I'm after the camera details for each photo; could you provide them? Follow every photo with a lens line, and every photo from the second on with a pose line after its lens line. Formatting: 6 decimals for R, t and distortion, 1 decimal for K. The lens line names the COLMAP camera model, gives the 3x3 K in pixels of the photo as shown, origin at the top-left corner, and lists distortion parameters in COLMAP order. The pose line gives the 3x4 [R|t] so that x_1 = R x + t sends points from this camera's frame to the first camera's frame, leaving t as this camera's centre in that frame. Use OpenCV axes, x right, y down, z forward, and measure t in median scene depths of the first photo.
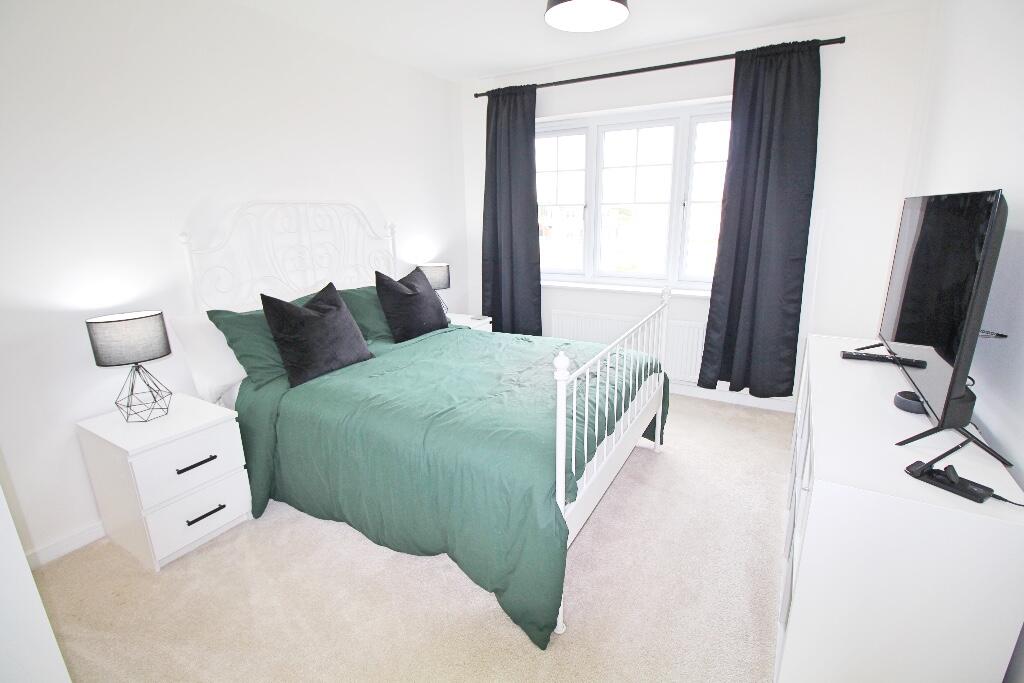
lens RADIAL K [[474.2, 0, 512.0], [0, 474.2, 341.5], [0, 0, 1]] dist [-0.000075, -0.012923]
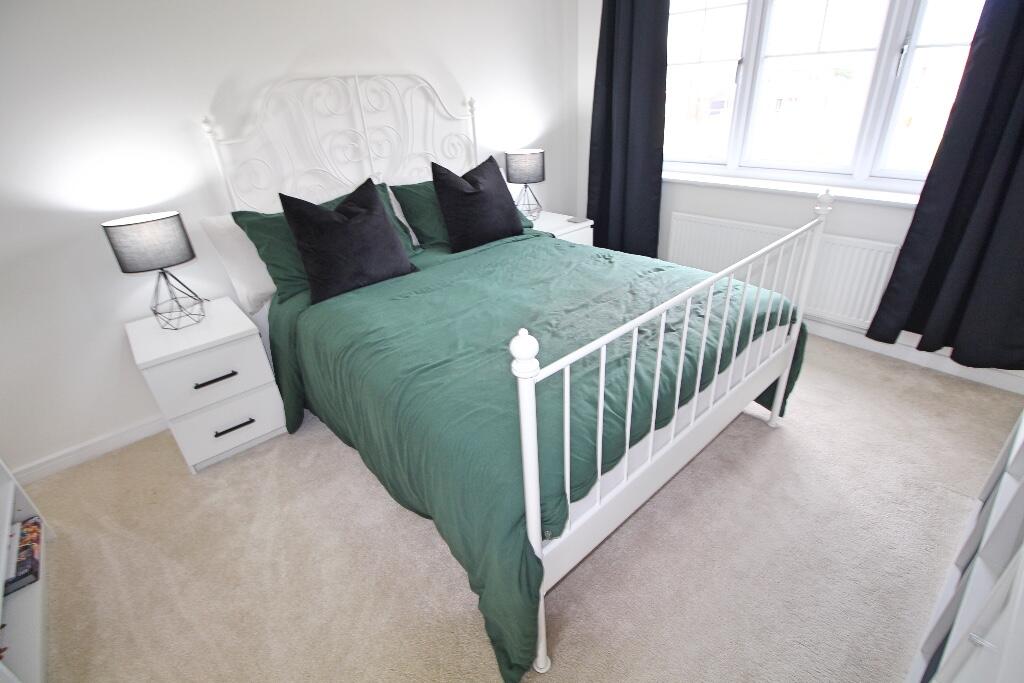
lens RADIAL K [[474.2, 0, 512.0], [0, 474.2, 341.5], [0, 0, 1]] dist [-0.000075, -0.012923]
pose [[0.946502, 0.115097, -0.301473, 0.152709], [-0.042475, 0.970537, 0.237179, -0.057394], [0.319889, -0.211685, 0.923504, 0.262702]]
